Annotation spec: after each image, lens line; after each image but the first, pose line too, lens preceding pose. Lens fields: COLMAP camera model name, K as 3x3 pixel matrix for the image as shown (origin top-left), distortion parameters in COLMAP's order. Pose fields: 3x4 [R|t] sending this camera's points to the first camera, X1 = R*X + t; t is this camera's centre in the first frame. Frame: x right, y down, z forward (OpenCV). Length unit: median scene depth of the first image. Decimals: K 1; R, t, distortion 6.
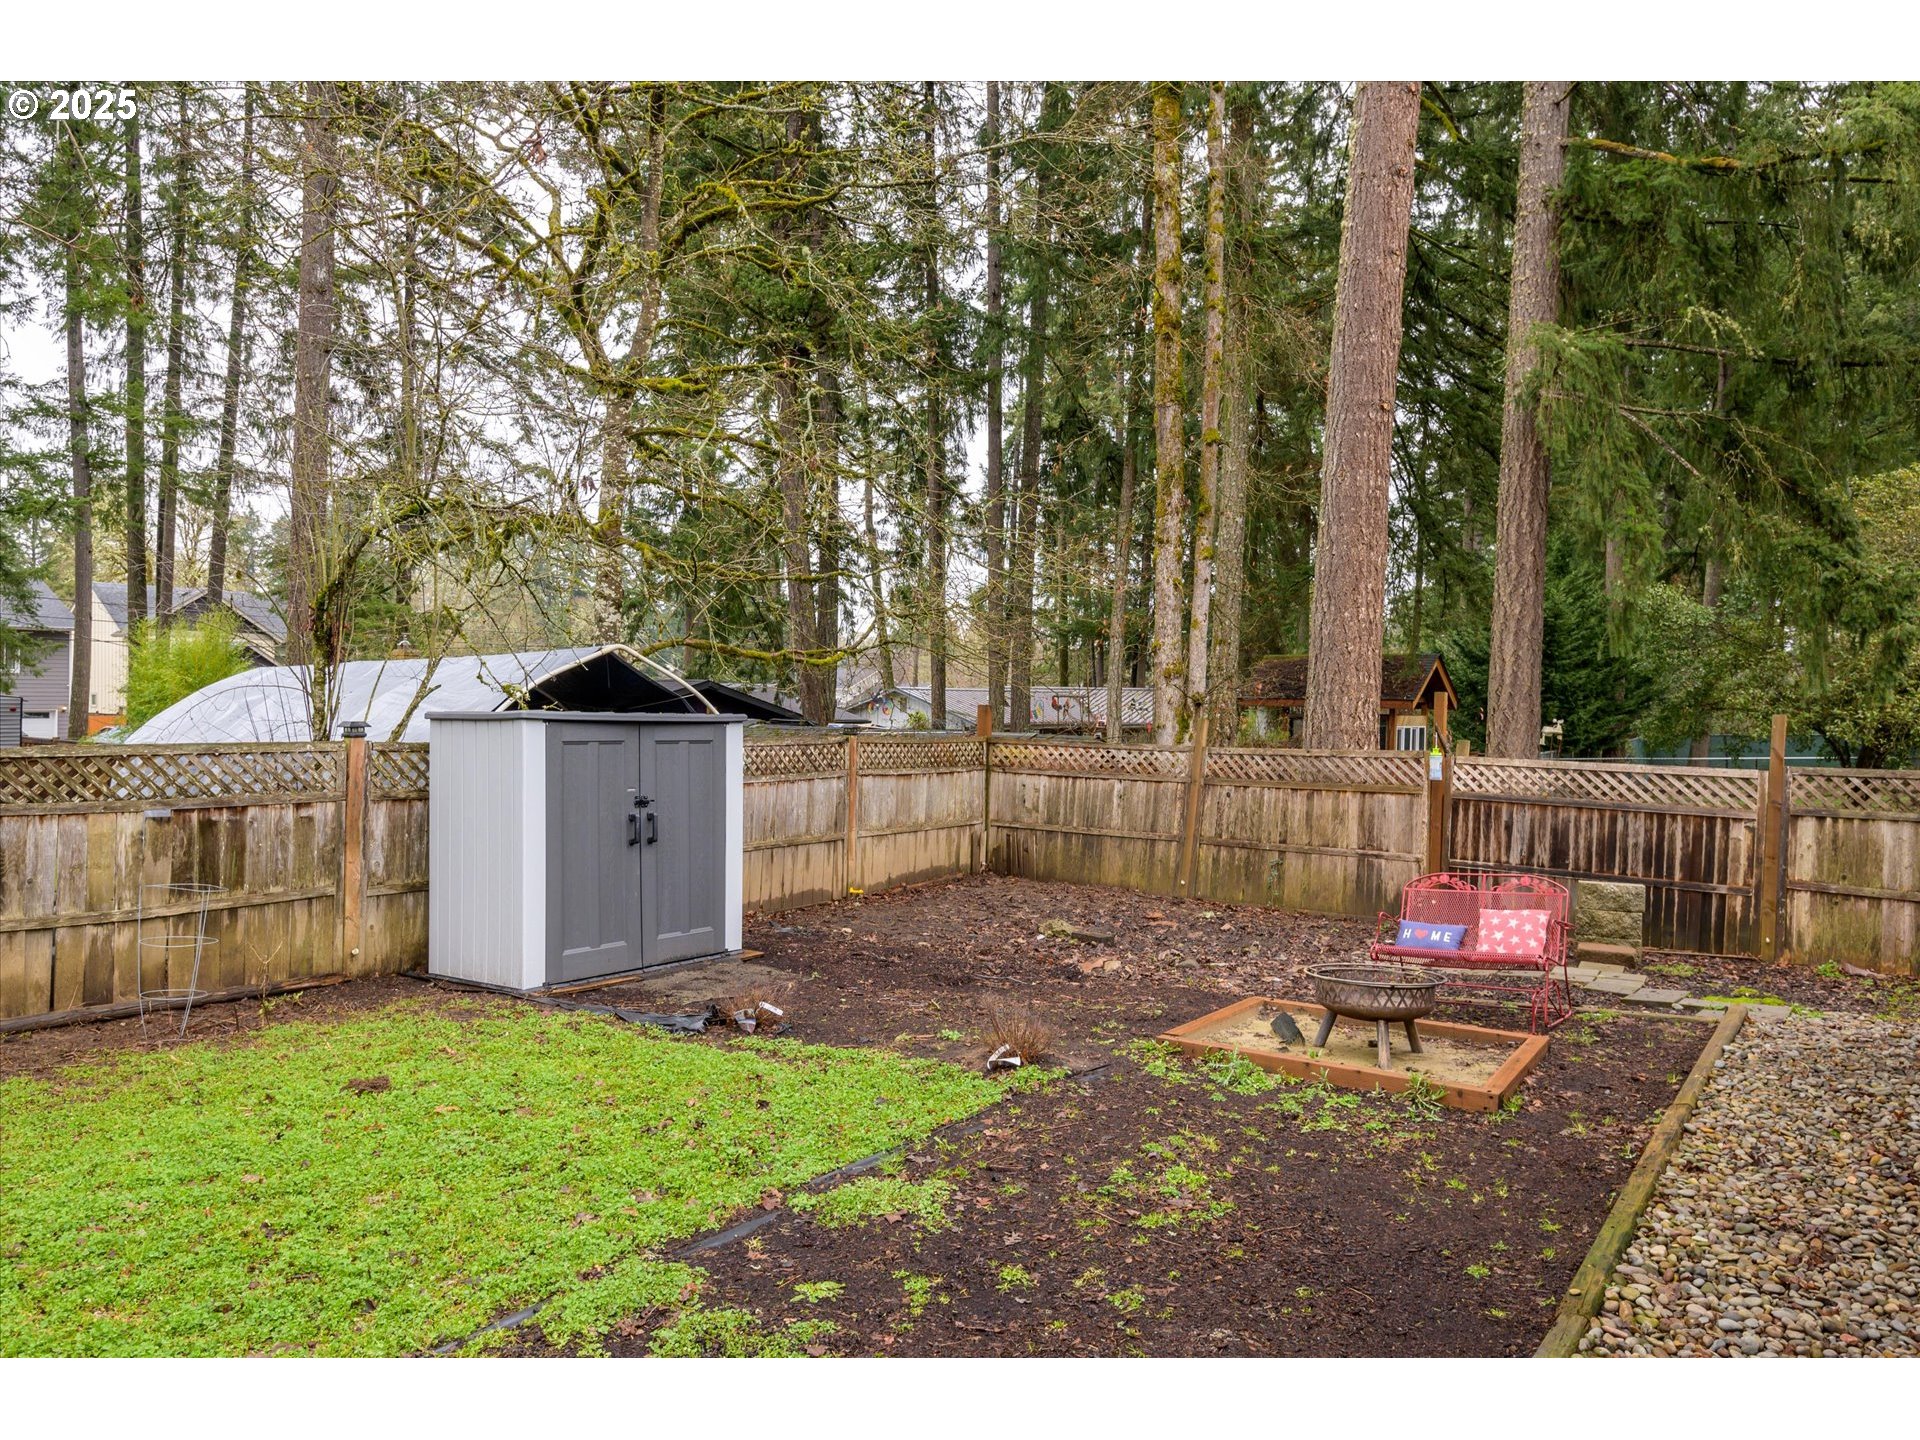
lens RADIAL K [[1351.3, 0, 960.0], [0, 1351.3, 720.0], [0, 0, 1]] dist [-0.042741, 0.009705]
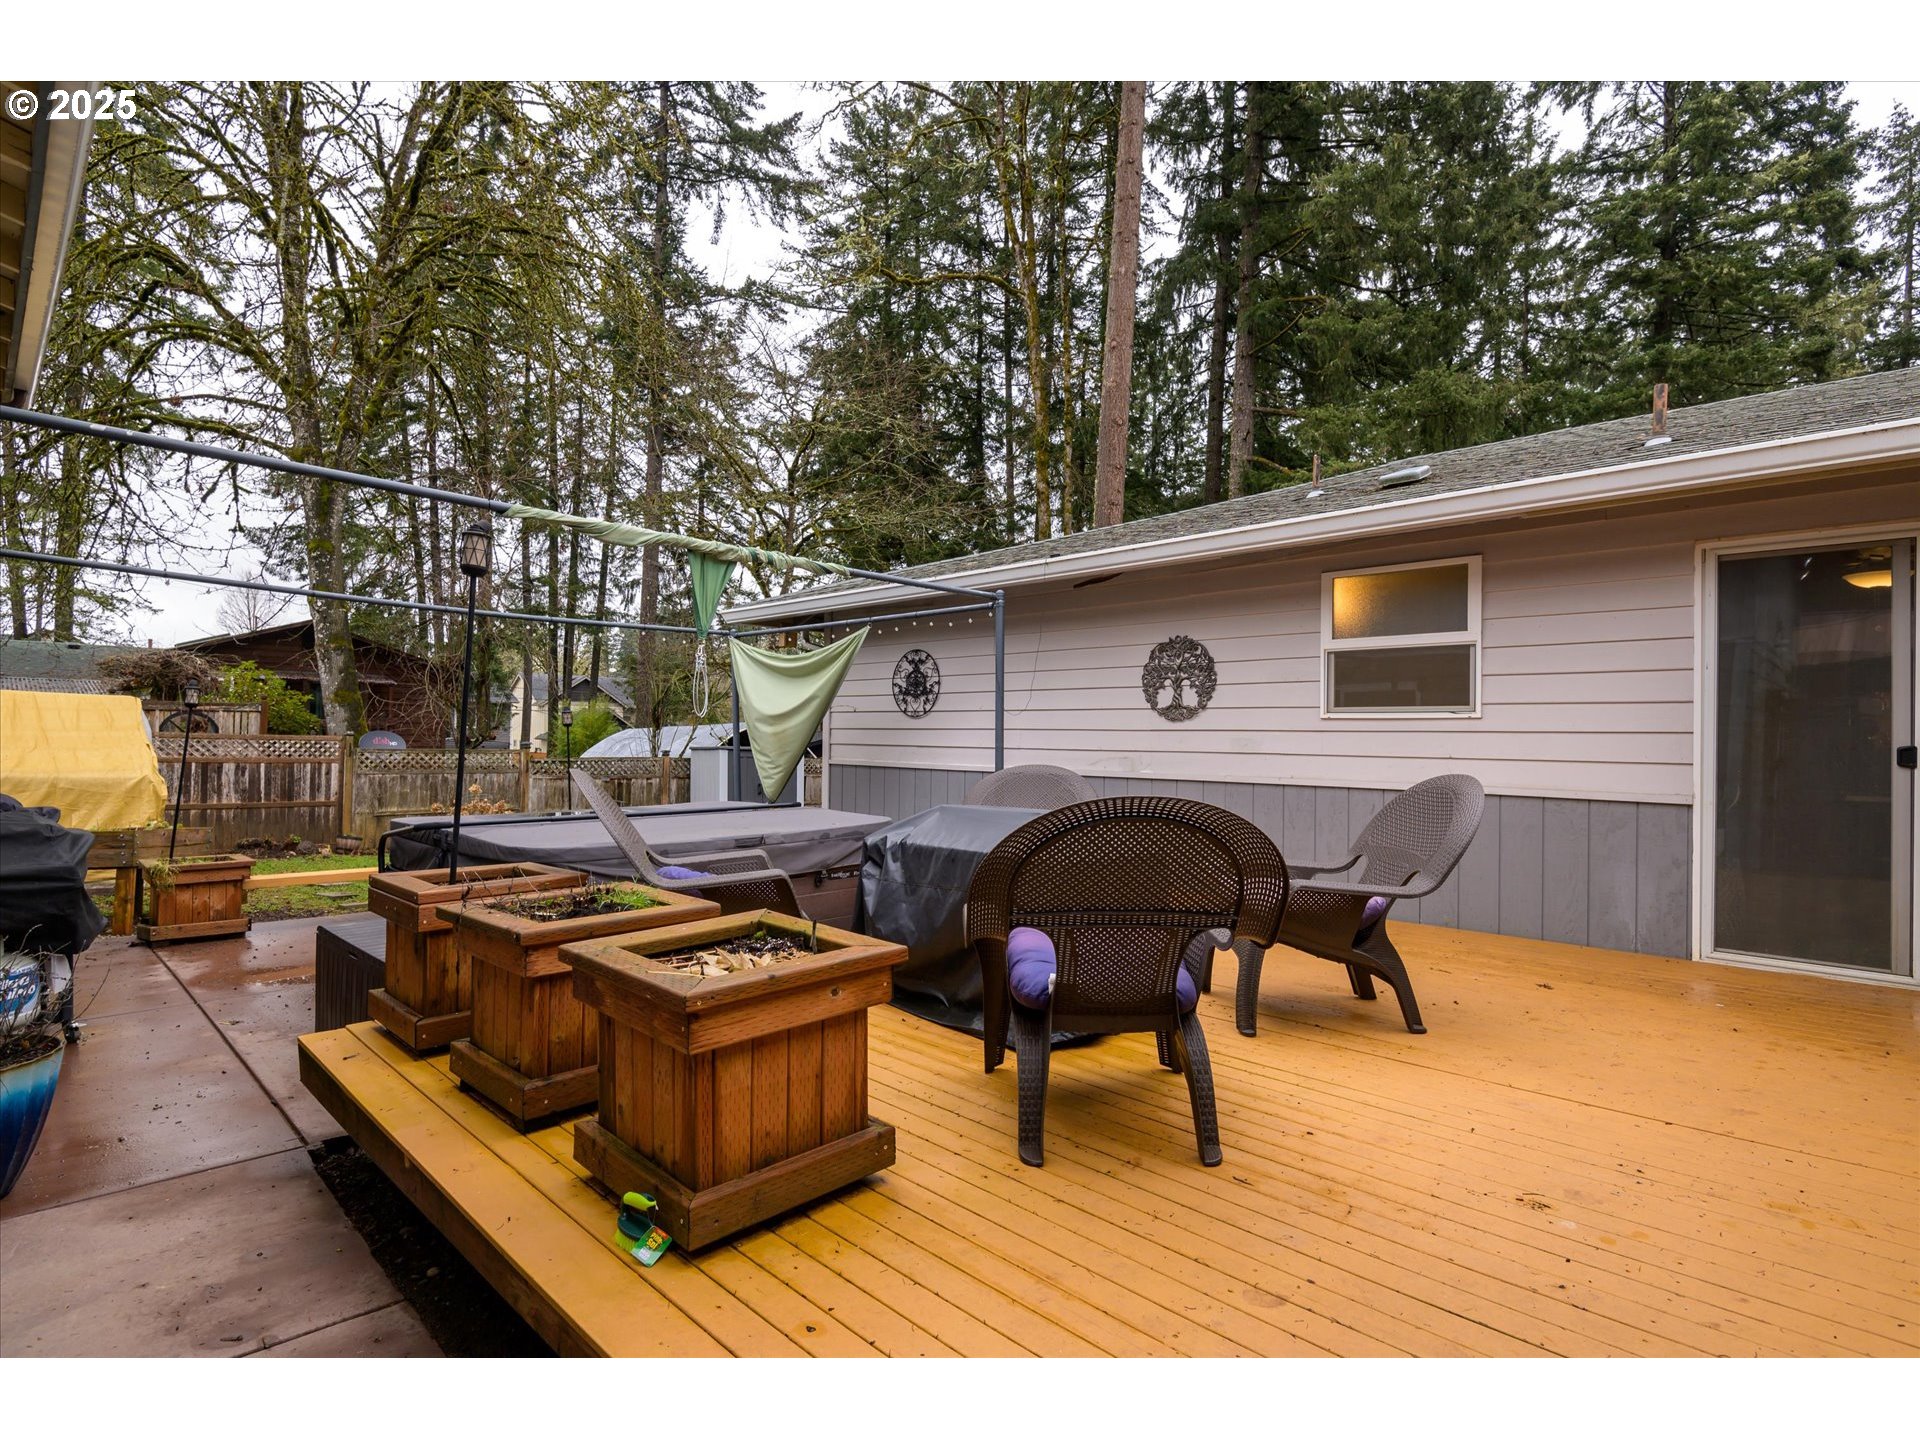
lens RADIAL K [[1014.1, 0, 943.3], [0, 1014.1, 705.4], [0, 0, 1]] dist [0.058524, -0.045869]
pose [[0.986793, -0.001116, -0.161985, 0.123274], [-0.007287, 0.998658, -0.051271, 0.003187], [0.161825, 0.051775, 0.985460, -0.267630]]
